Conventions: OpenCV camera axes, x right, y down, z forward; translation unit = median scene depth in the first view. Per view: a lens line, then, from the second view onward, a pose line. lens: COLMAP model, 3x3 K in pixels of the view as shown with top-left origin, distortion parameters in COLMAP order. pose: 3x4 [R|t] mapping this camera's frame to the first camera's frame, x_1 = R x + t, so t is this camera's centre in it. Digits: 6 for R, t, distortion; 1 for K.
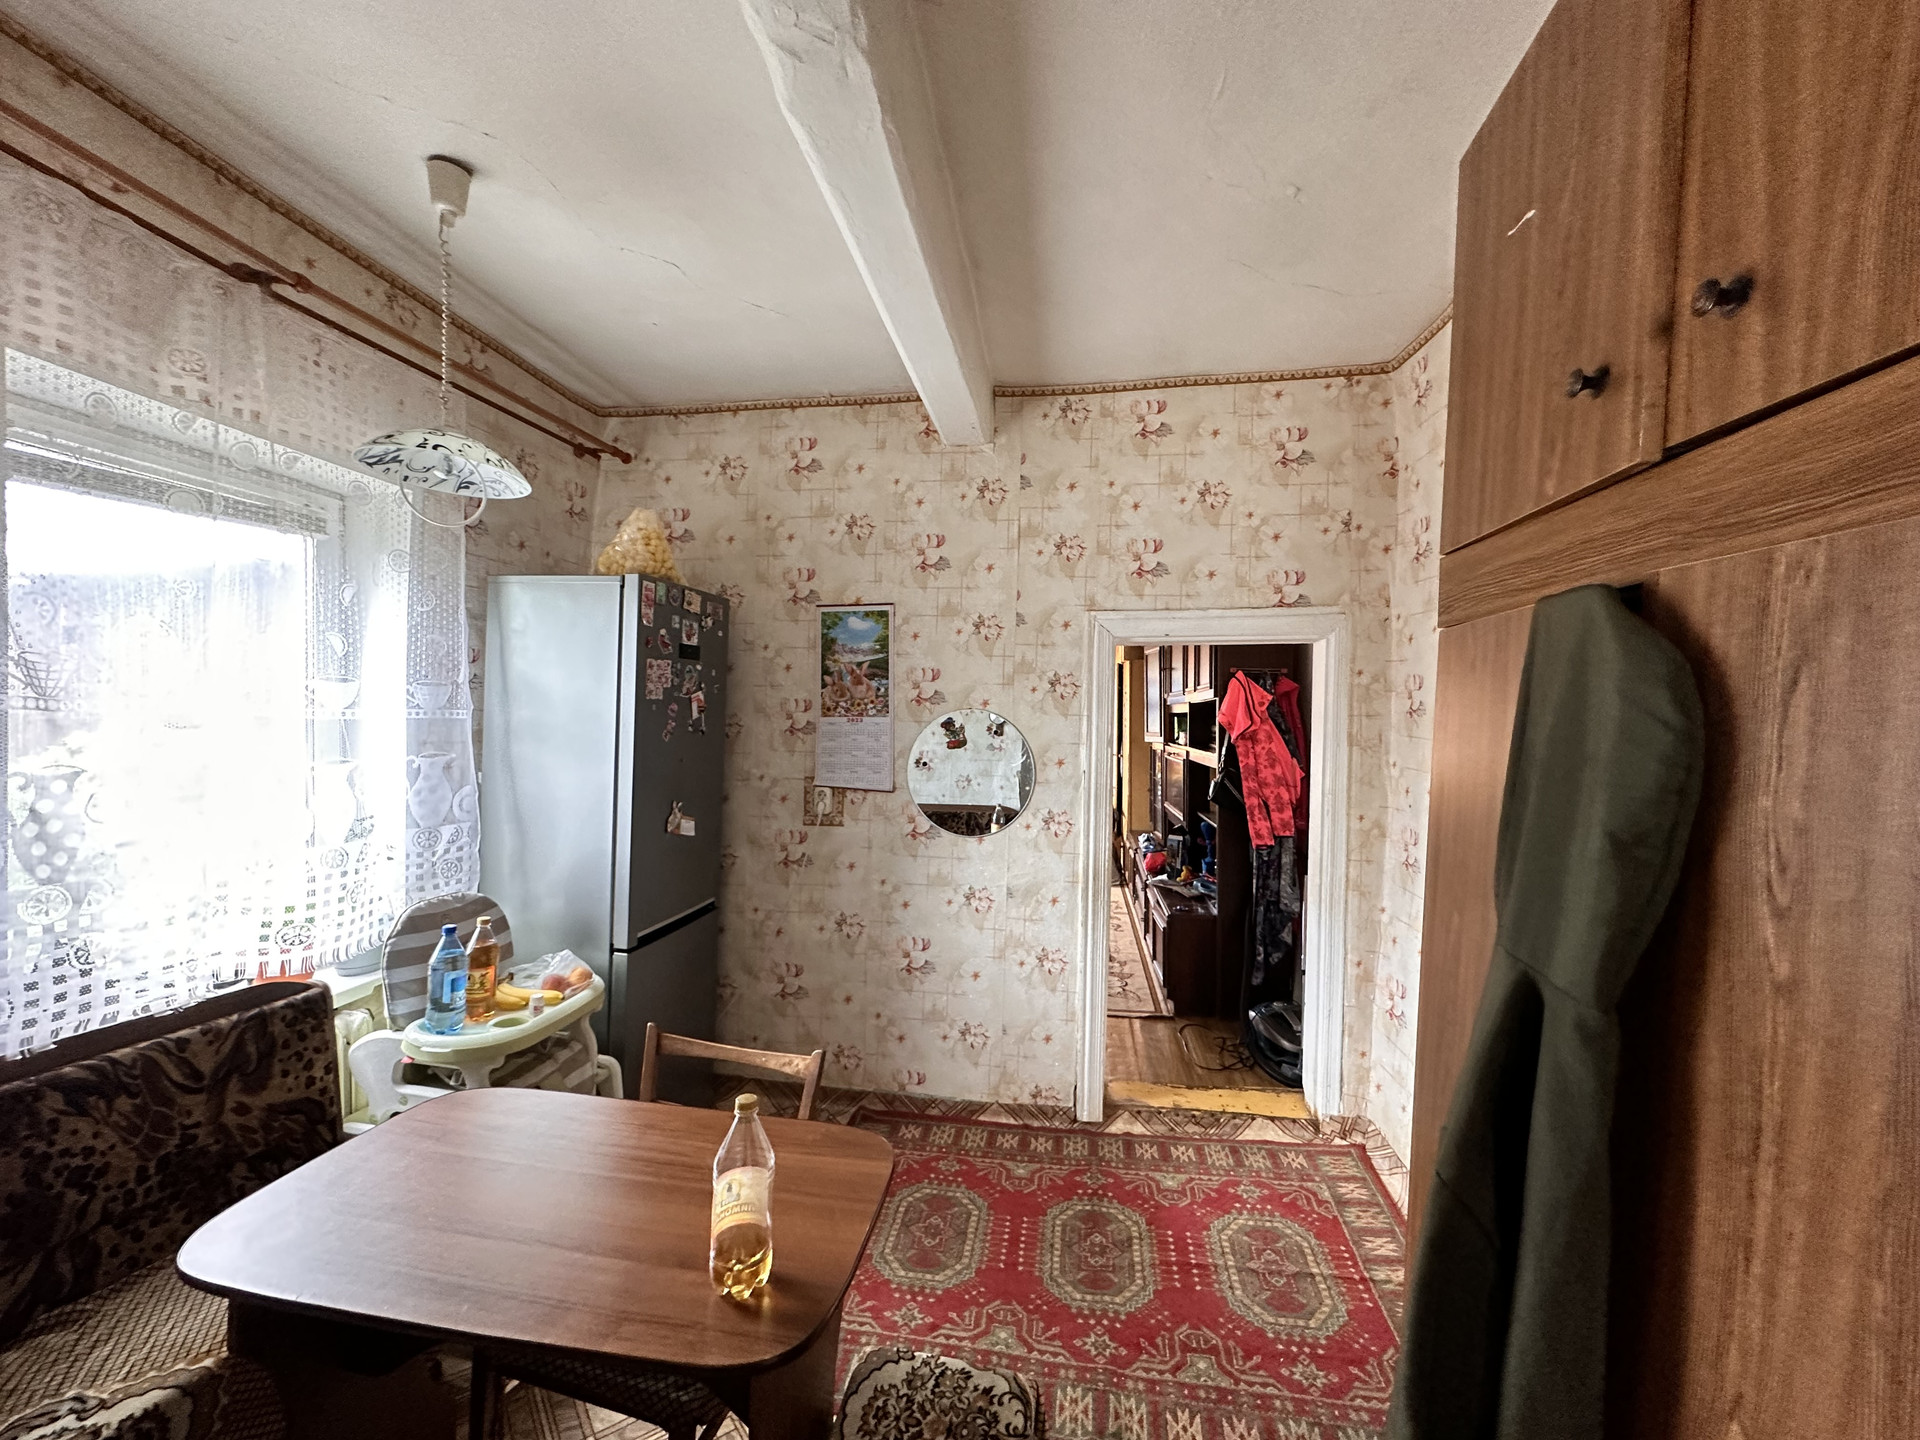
lens RADIAL K [[768.1, 0, 961.1], [0, 768.1, 721.8], [0, 0, 1]] dist [-0.002909, -0.000235]
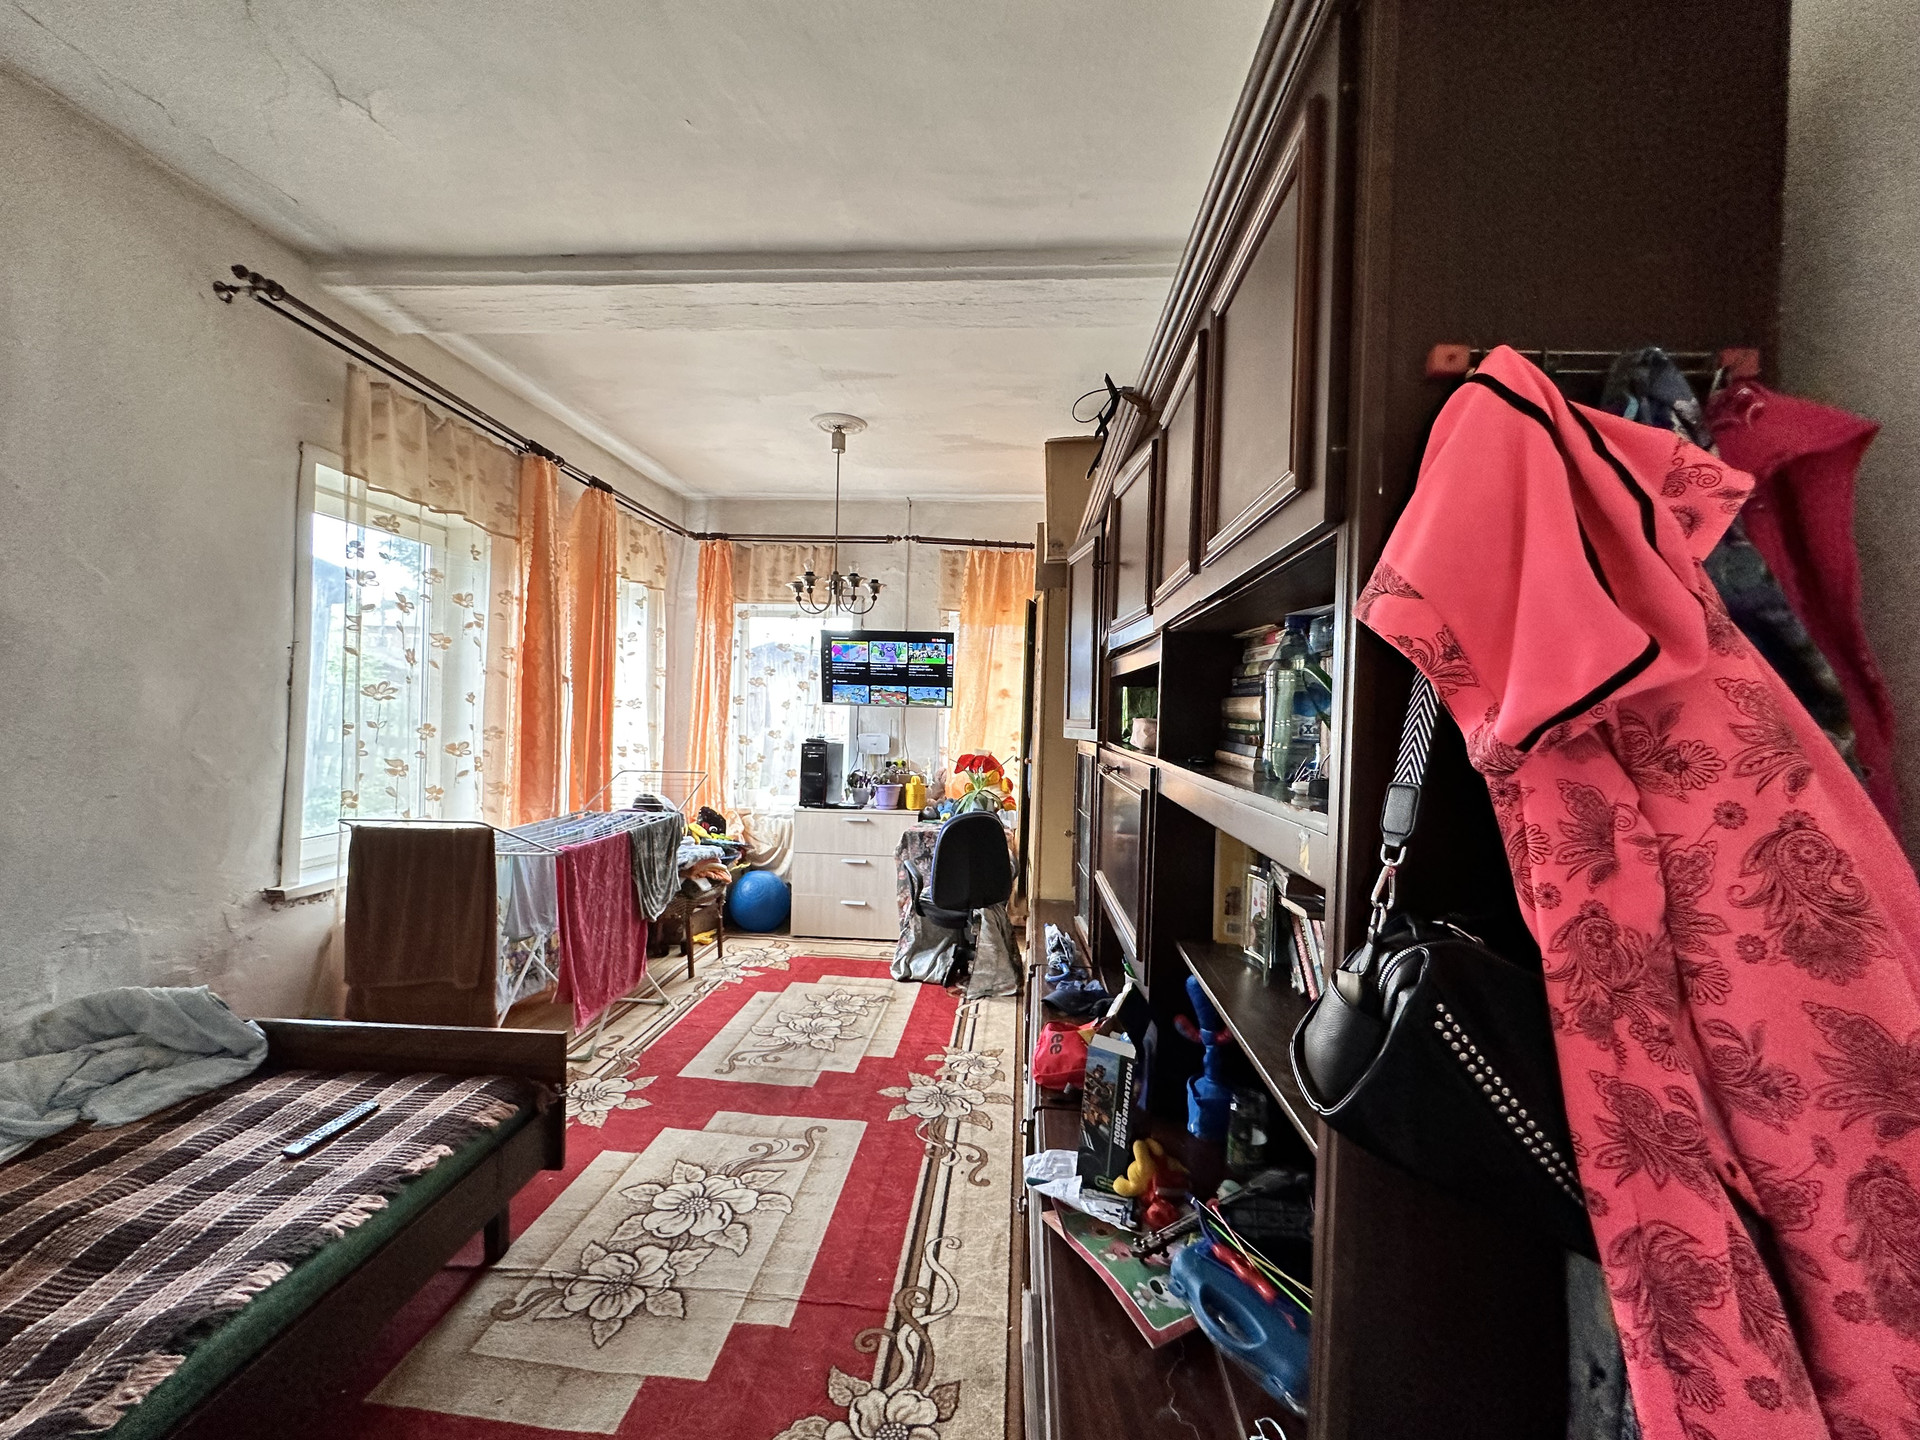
lens RADIAL K [[768.1, 0, 955.7], [0, 768.1, 715.0], [0, 0, 1]] dist [-0.002909, -0.000235]
pose [[0.997952, 0.031376, 0.055744, 0.241227], [-0.031578, 0.999498, 0.002743, 0.019938], [-0.055630, -0.004497, 0.998441, 0.863553]]
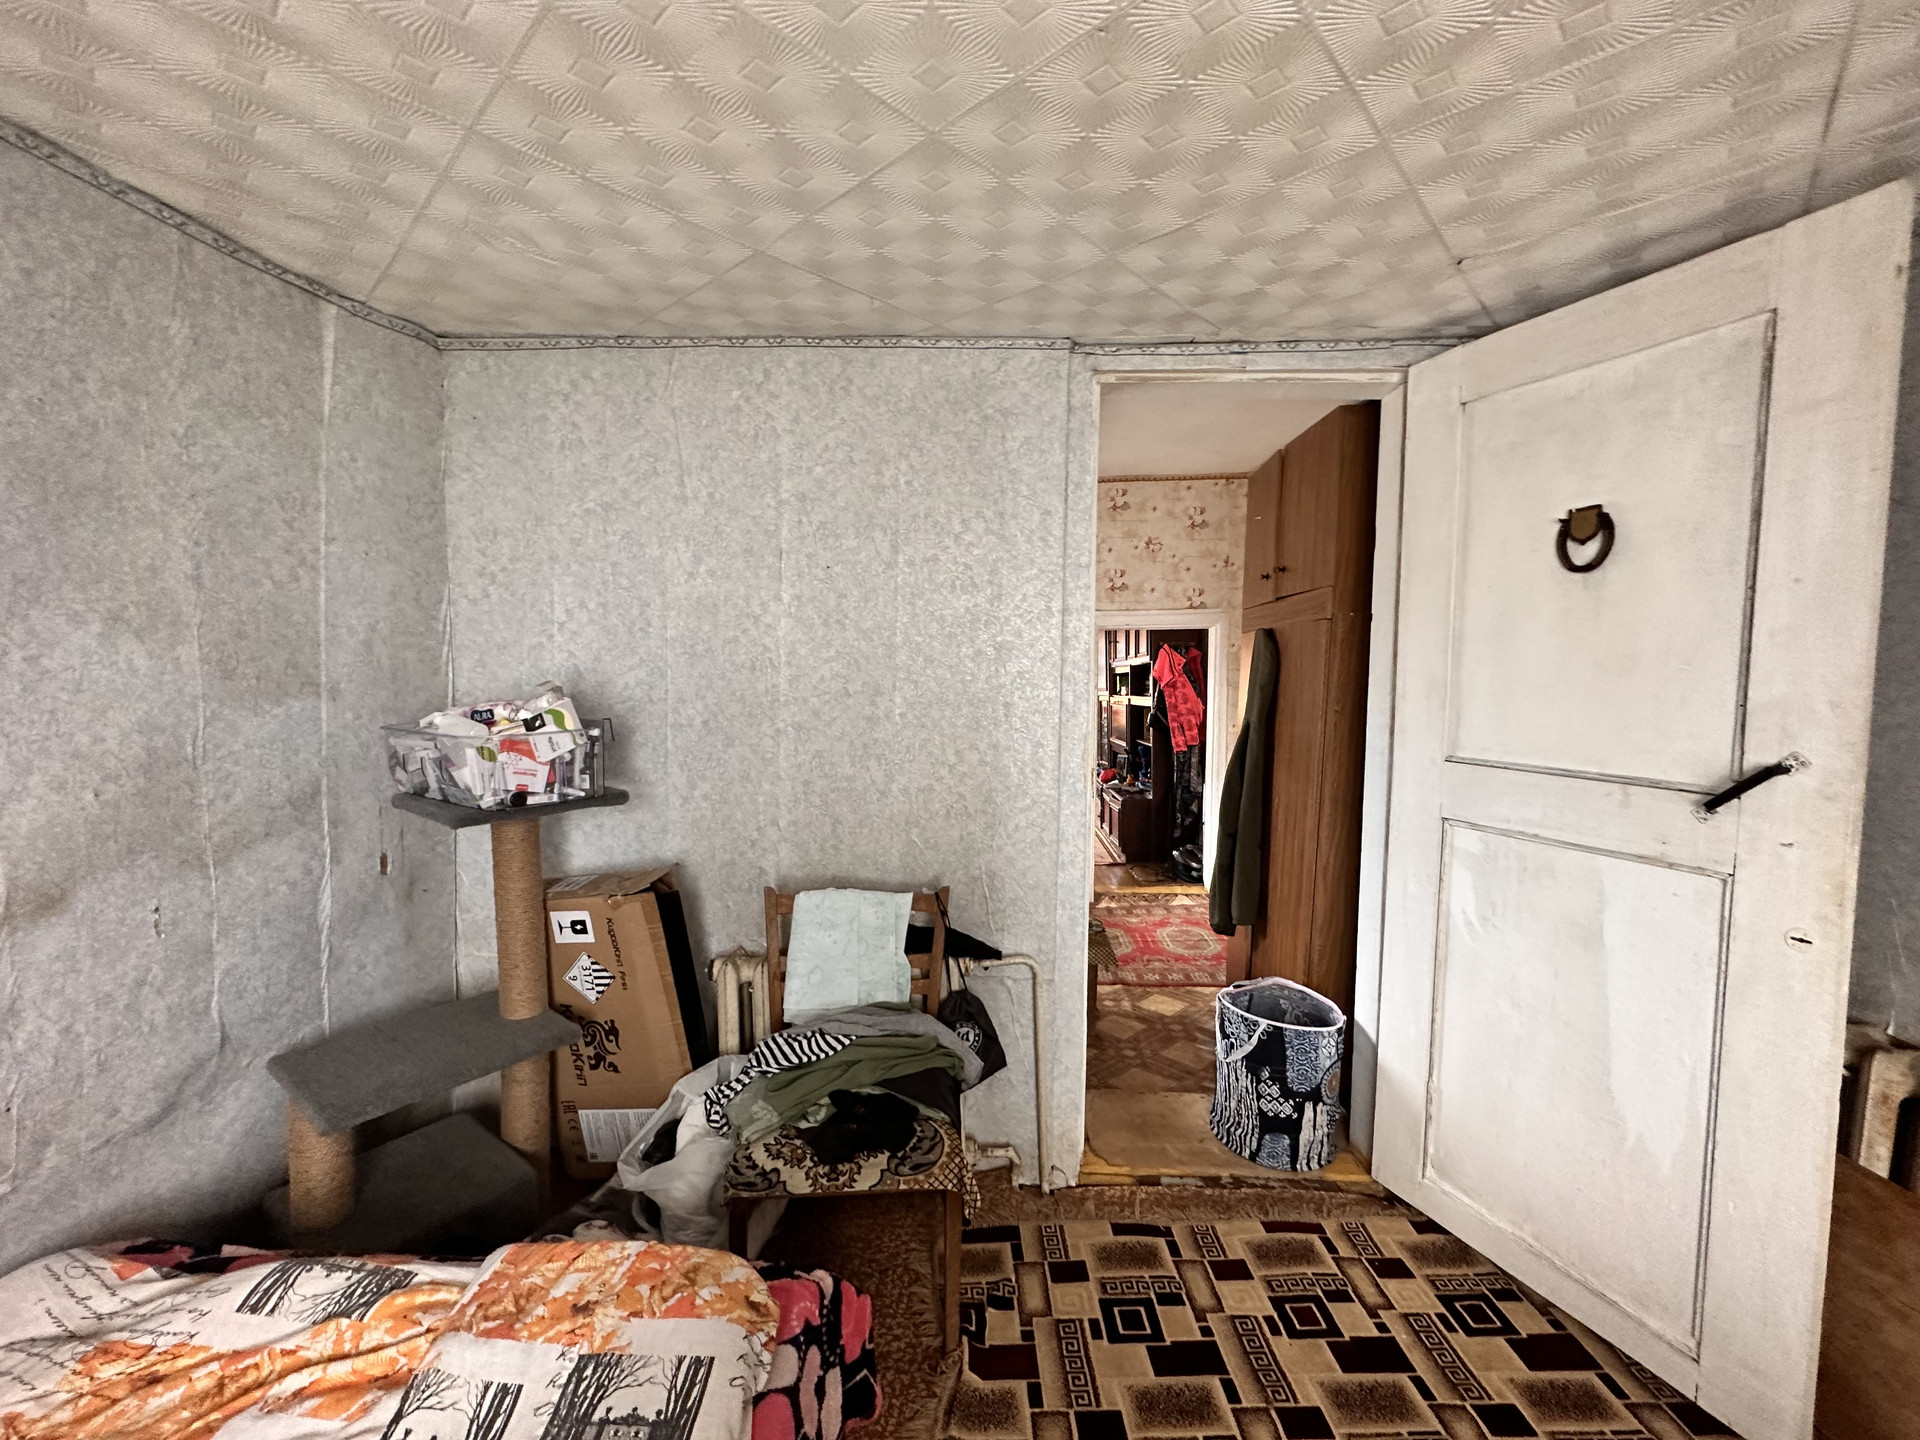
lens RADIAL K [[768.1, 0, 958.3], [0, 768.1, 722.0], [0, 0, 1]] dist [-0.002909, -0.000235]
pose [[0.994725, -0.018475, 0.100903, -0.235130], [0.014577, 0.999124, 0.039236, 0.027166], [-0.101539, -0.037558, 0.994122, -0.561720]]
